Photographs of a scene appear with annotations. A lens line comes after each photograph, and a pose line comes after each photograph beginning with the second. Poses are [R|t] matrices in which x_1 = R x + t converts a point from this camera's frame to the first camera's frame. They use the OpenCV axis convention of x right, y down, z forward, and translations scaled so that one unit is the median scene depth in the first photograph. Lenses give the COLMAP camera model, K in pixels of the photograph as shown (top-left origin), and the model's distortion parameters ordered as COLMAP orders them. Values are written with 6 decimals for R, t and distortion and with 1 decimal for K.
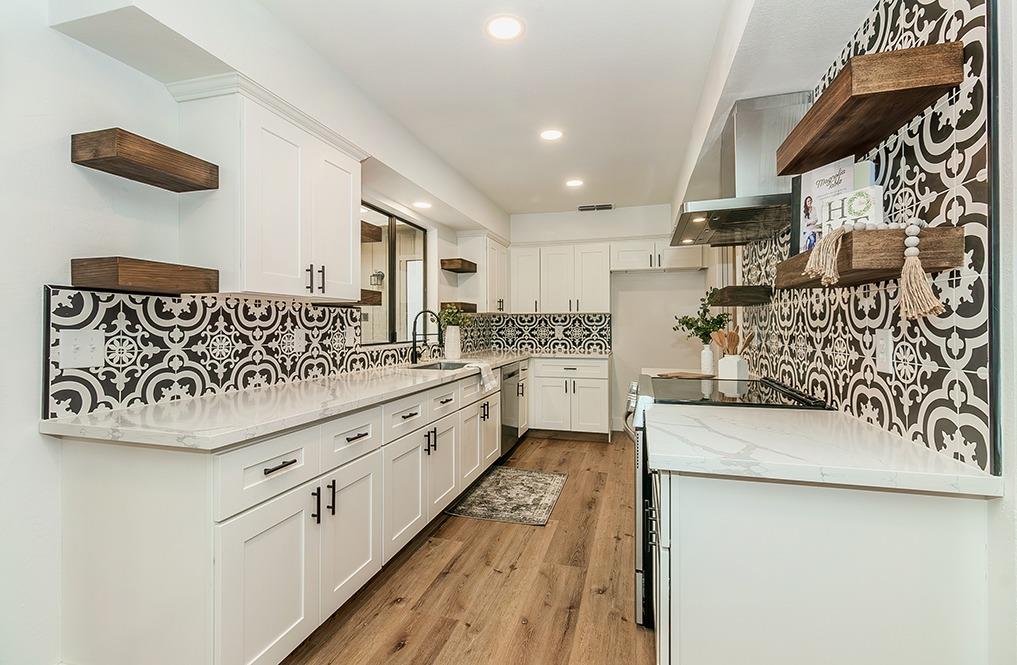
lens RADIAL K [[467.0, 0, 507.3], [0, 467.0, 329.5], [0, 0, 1]] dist [-0.001424, -0.000063]
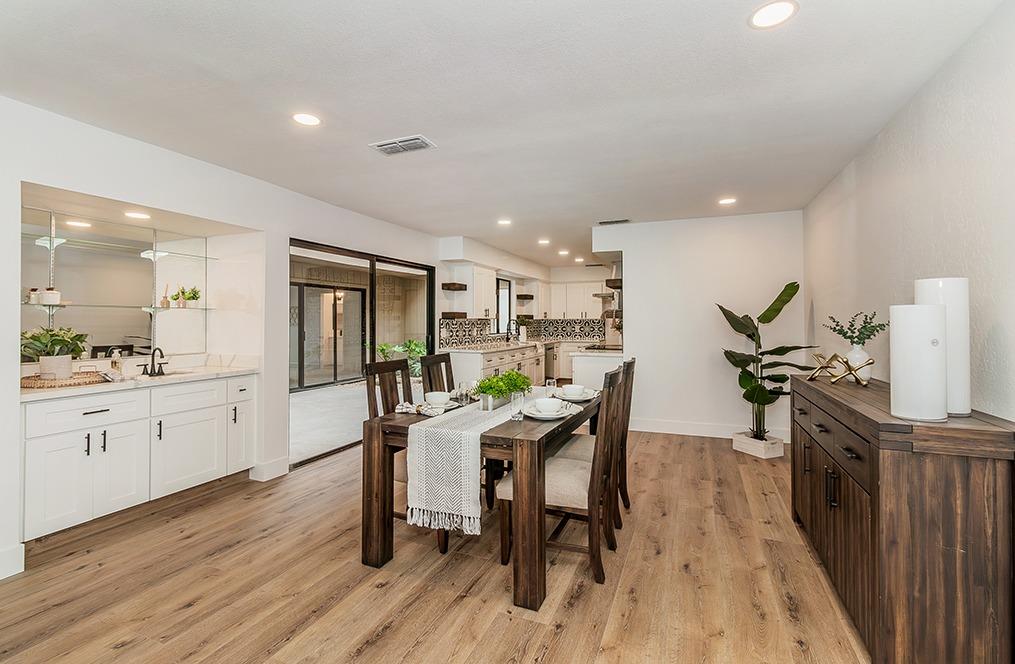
lens RADIAL K [[466.1, 0, 505.6], [0, 466.1, 326.1], [0, 0, 1]] dist [-0.001424, -0.000063]
pose [[0.993419, -0.001438, -0.114524, 0.050554], [0.001494, 0.999999, 0.000404, -0.008189], [0.114523, -0.000572, 0.993420, -1.136774]]
